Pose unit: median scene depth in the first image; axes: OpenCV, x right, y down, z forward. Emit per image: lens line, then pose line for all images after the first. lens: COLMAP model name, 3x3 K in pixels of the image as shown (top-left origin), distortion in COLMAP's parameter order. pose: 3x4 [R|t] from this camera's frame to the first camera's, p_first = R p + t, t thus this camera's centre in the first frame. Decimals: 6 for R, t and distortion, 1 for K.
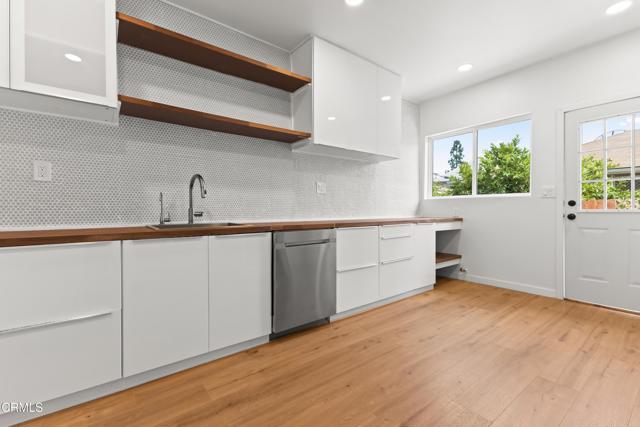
lens RADIAL K [[281.4, 0, 321.0], [0, 281.4, 213.4], [0, 0, 1]] dist [0.013294, -0.000754]
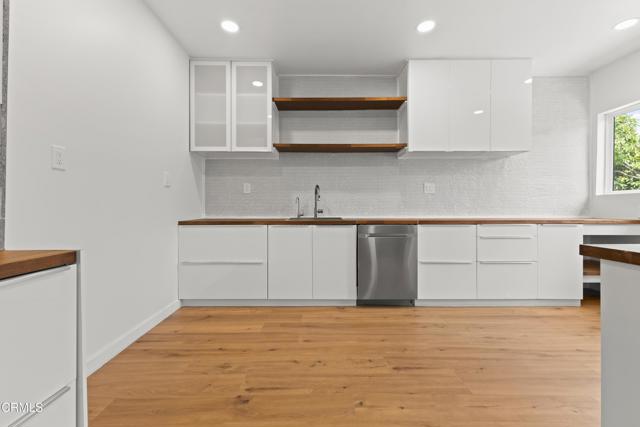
lens RADIAL K [[281.4, 0, 323.6], [0, 281.4, 210.8], [0, 0, 1]] dist [0.013294, -0.000754]
pose [[0.794049, 0.009269, -0.607782, 0.460447], [-0.009216, 0.999952, 0.003209, -0.003935], [0.607783, 0.003053, 0.794097, -0.158313]]
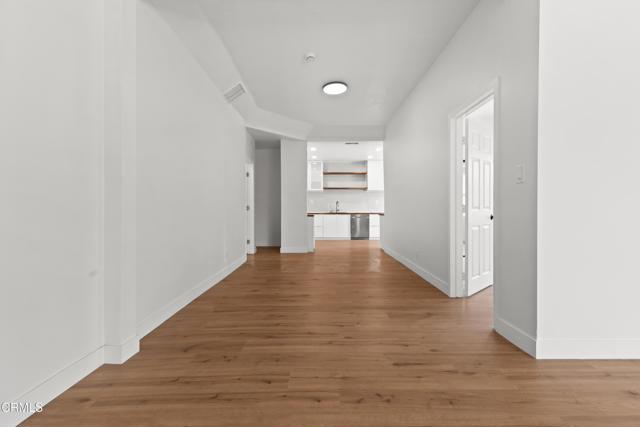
lens RADIAL K [[281.4, 0, 321.1], [0, 281.4, 207.1], [0, 0, 1]] dist [0.013294, -0.000754]
pose [[0.788235, 0.003765, -0.615363, 1.880371], [-0.007302, 0.999968, -0.003236, -0.023037], [0.615332, 0.007044, 0.788237, -2.387189]]
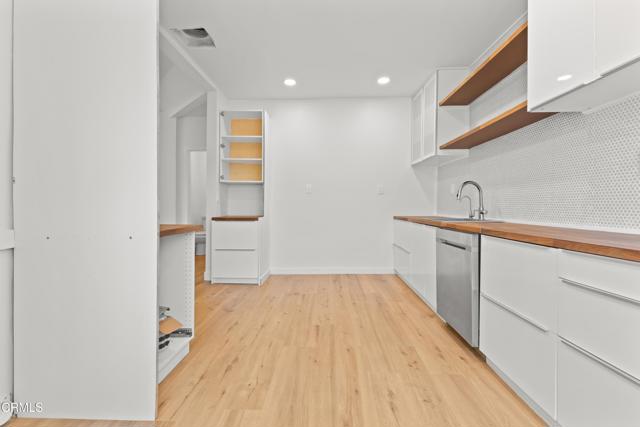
lens RADIAL K [[281.4, 0, 313.5], [0, 281.4, 212.3], [0, 0, 1]] dist [0.013294, -0.000754]
pose [[-0.653104, 0.016917, -0.757080, 0.930009], [-0.010359, 0.999457, 0.031269, -0.024893], [0.757198, 0.028264, -0.652574, 1.193620]]
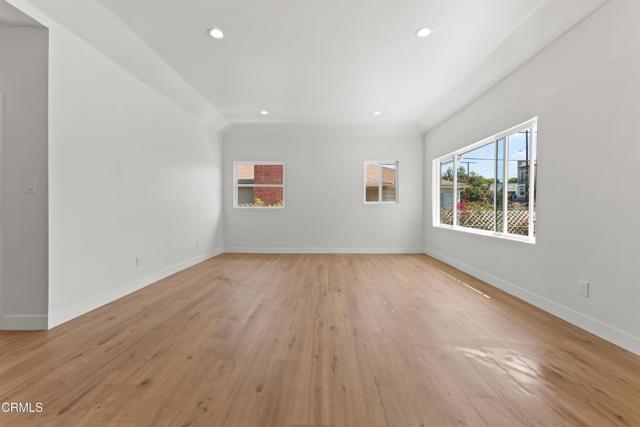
lens RADIAL K [[281.4, 0, 320.2], [0, 281.4, 208.8], [0, 0, 1]] dist [0.013294, -0.000754]
pose [[0.641674, 0.000222, 0.766977, 1.711930], [0.002111, 0.999996, -0.002055, -0.041757], [-0.766975, 0.002938, 0.641671, -2.803287]]
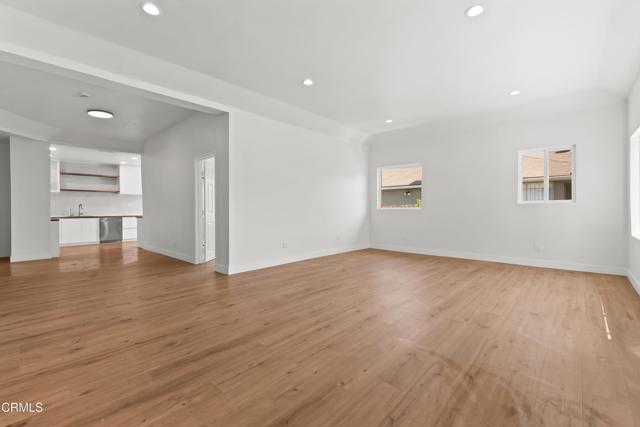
lens RADIAL K [[281.4, 0, 318.7], [0, 281.4, 210.8], [0, 0, 1]] dist [0.013294, -0.000754]
pose [[0.988157, 0.000890, 0.153445, 2.166419], [-0.001004, 0.999999, 0.000669, -0.040268], [-0.153444, -0.000815, 0.988157, -3.333079]]
